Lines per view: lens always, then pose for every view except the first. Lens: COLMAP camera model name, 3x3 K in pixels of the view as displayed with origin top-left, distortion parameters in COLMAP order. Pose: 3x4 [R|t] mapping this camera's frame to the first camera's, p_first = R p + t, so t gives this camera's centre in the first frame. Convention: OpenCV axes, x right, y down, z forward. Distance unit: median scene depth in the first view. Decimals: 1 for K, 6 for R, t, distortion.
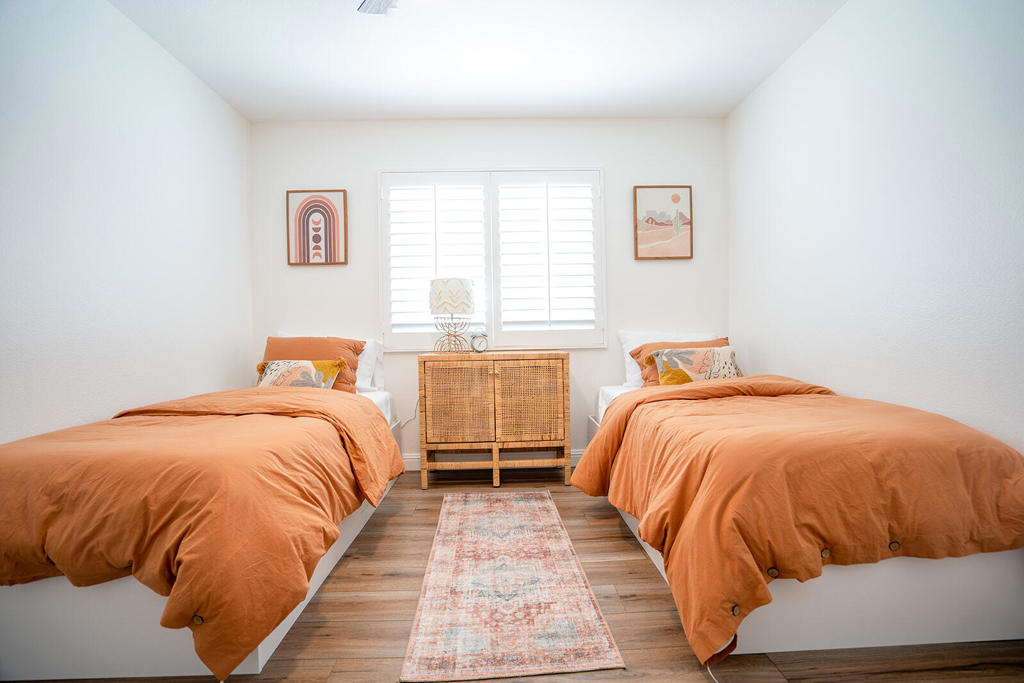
lens RADIAL K [[472.3, 0, 510.6], [0, 472.3, 341.1], [0, 0, 1]] dist [-0.022958, 0.006894]
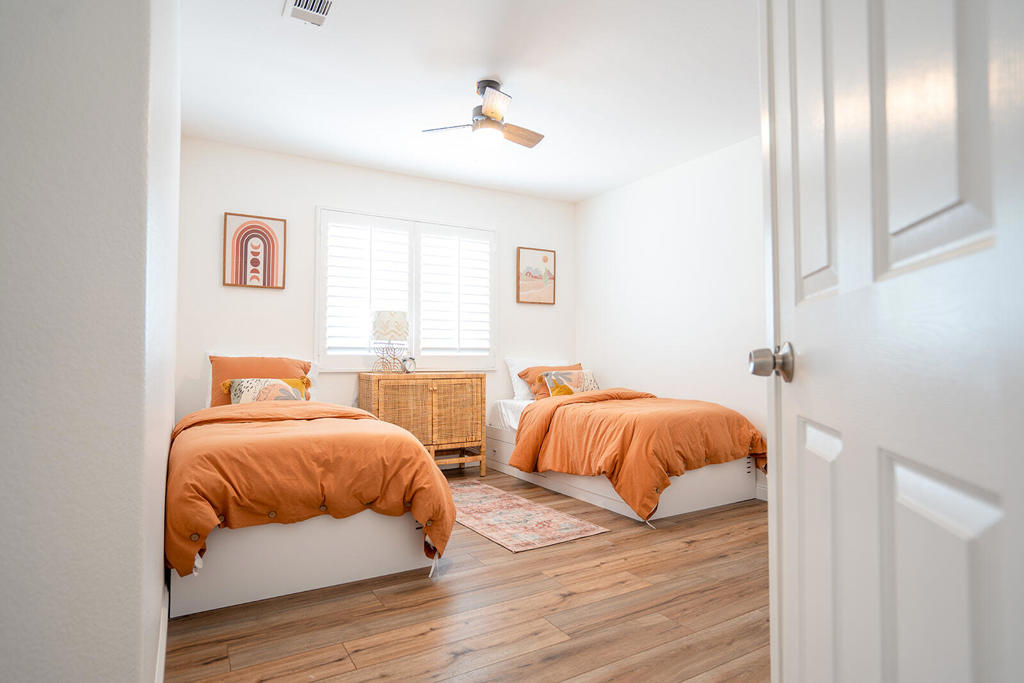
lens RADIAL K [[542.2, 0, 518.4], [0, 542.2, 345.6], [0, 0, 1]] dist [0.001065, 0.000229]
pose [[0.874862, 0.030637, 0.483402, -0.527336], [-0.011462, 0.999028, -0.042573, 0.010986], [-0.484236, 0.031705, 0.874363, -0.357739]]
